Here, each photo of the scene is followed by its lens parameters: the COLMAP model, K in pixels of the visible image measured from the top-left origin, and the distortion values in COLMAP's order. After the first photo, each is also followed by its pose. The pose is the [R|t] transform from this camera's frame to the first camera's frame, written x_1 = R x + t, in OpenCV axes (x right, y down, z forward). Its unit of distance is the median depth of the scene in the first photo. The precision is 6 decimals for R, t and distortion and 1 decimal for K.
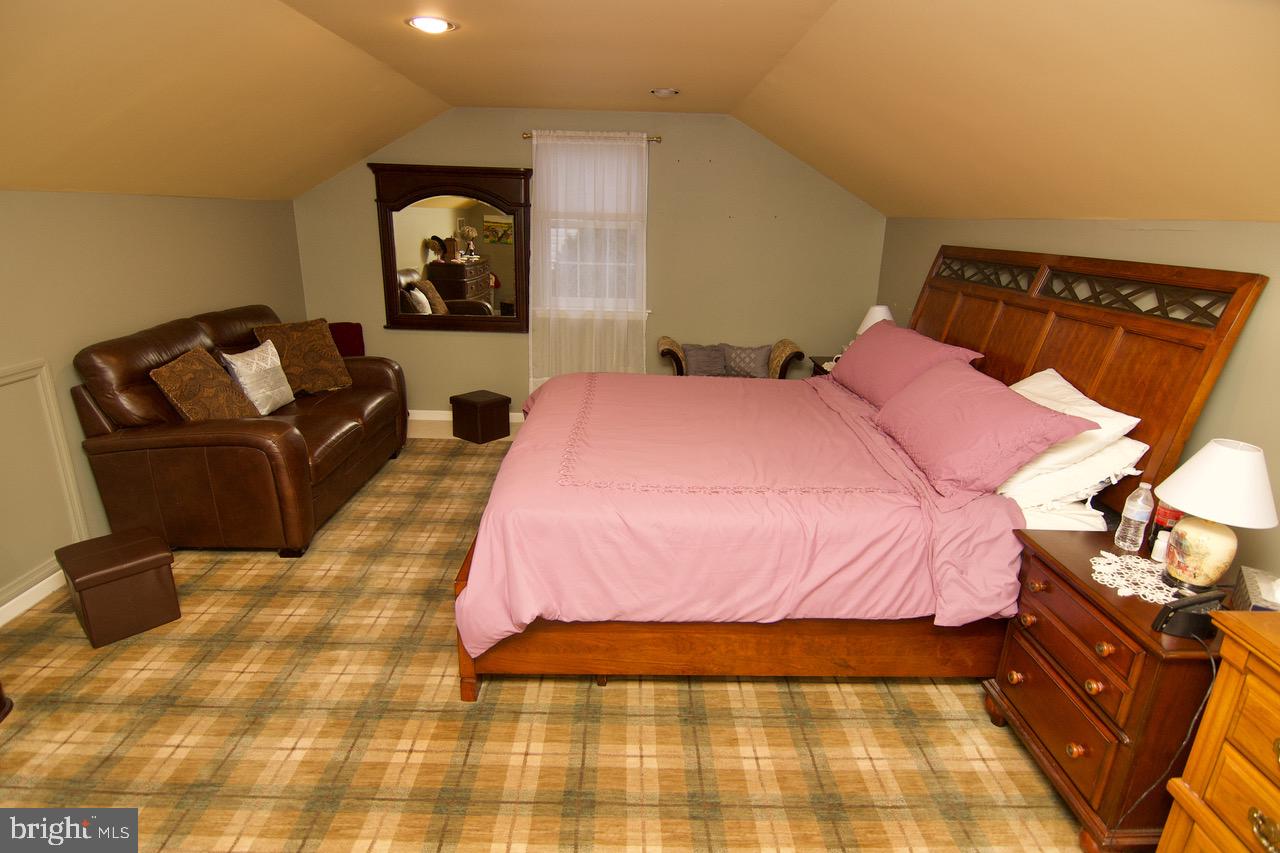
lens RADIAL K [[675.8, 0, 650.7], [0, 675.8, 423.5], [0, 0, 1]] dist [0.004014, -0.018693]
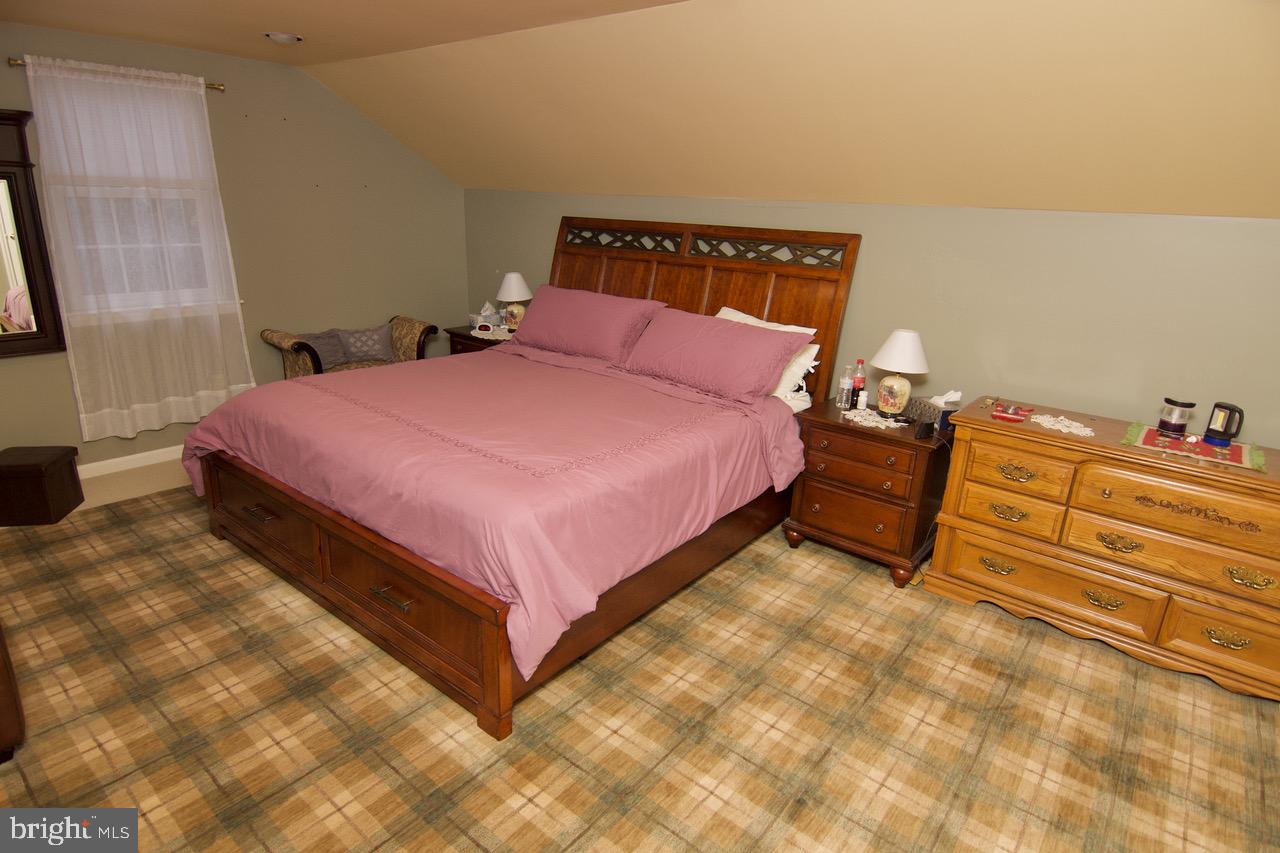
lens RADIAL K [[675.8, 0, 650.7], [0, 675.8, 423.5], [0, 0, 1]] dist [0.004014, -0.018693]
pose [[0.642320, -0.234755, 0.729599, -0.403178], [0.199124, 0.970362, 0.136920, -0.047158], [-0.740118, 0.057334, 0.670029, 0.129158]]
